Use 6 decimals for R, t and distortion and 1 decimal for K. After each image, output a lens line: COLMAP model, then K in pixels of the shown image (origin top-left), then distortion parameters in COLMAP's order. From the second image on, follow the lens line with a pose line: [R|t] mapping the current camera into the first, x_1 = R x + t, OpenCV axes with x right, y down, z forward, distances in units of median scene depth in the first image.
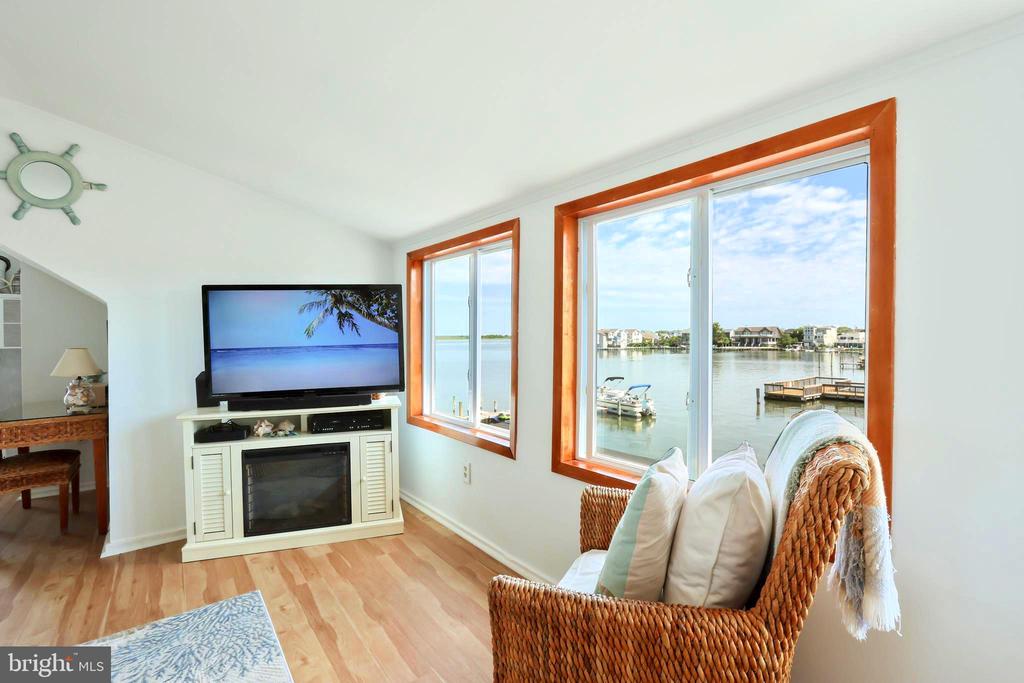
lens RADIAL K [[482.2, 0, 522.5], [0, 482.2, 339.5], [0, 0, 1]] dist [-0.013171, -0.000167]
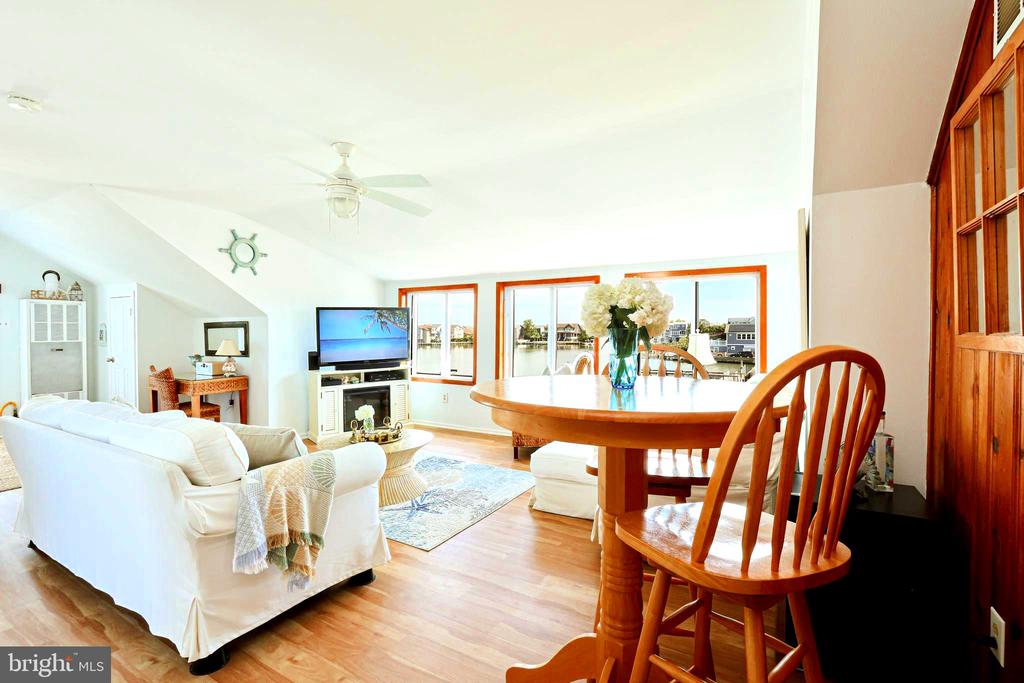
lens RADIAL K [[482.2, 0, 515.7], [0, 482.2, 337.3], [0, 0, 1]] dist [-0.013171, -0.000167]
pose [[0.936471, 0.000392, 0.350746, -0.566294], [-0.002388, 0.999983, 0.005260, -0.001541], [-0.350738, -0.005764, 0.936456, -1.077844]]
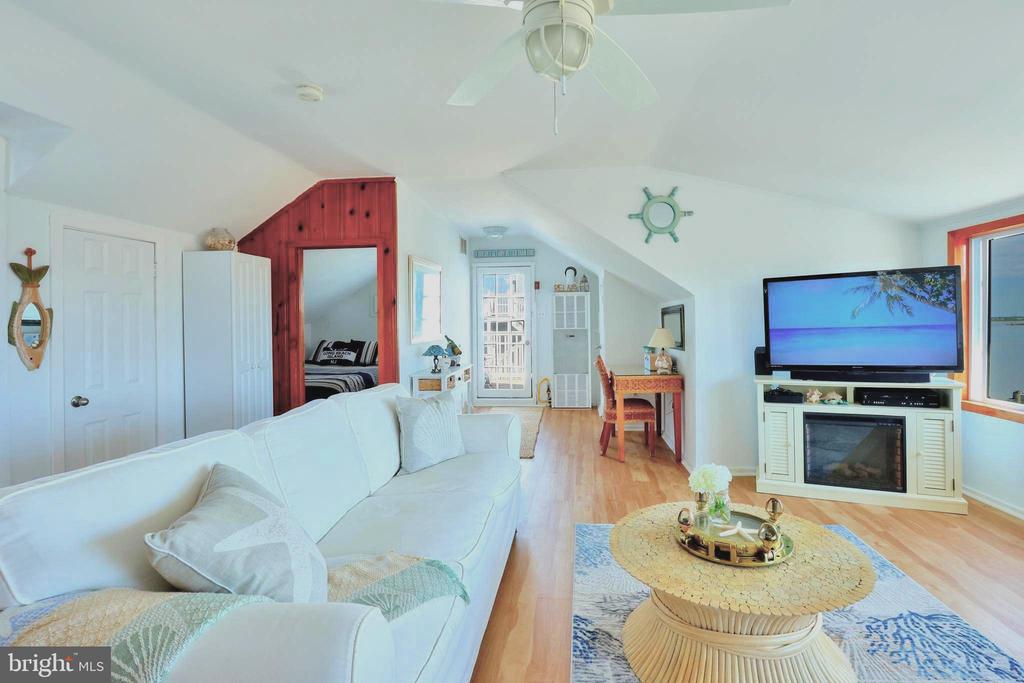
lens RADIAL K [[482.2, 0, 524.9], [0, 482.2, 325.1], [0, 0, 1]] dist [-0.013171, -0.000167]
pose [[0.733096, -0.000457, -0.680125, -0.252745], [0.007092, 0.999951, 0.006972, -0.003486], [0.680088, -0.009935, 0.733063, -0.346646]]
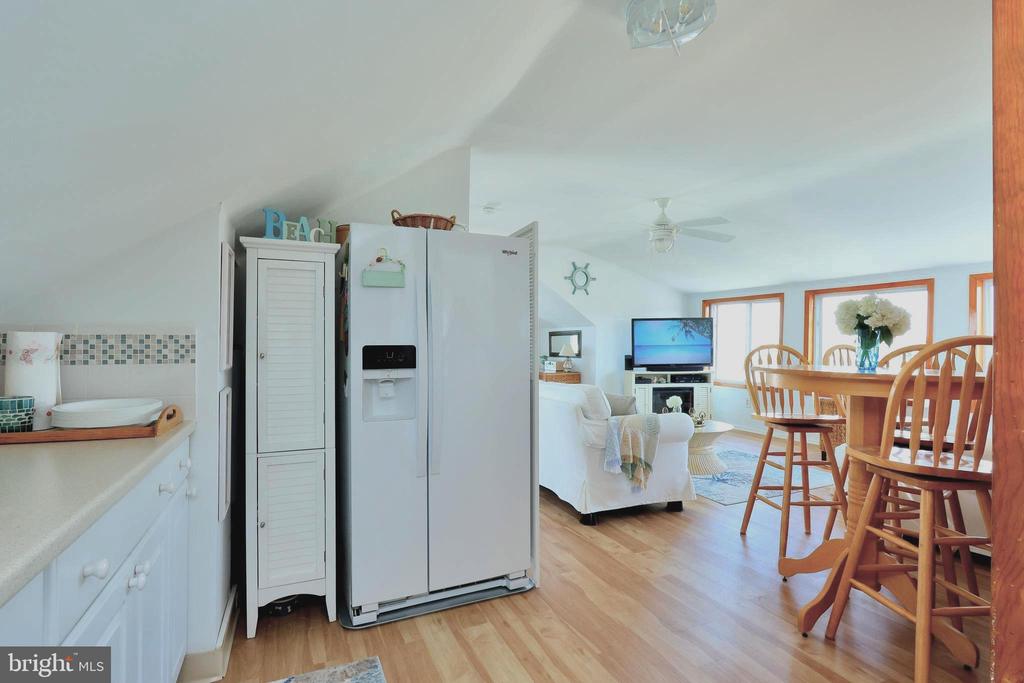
lens RADIAL K [[482.2, 0, 502.7], [0, 482.2, 339.8], [0, 0, 1]] dist [-0.013171, -0.000167]
pose [[0.963704, 0.014140, -0.266598, -0.616468], [-0.016366, 0.999847, -0.006130, 0.017129], [0.266471, 0.010270, 0.963788, -1.424618]]
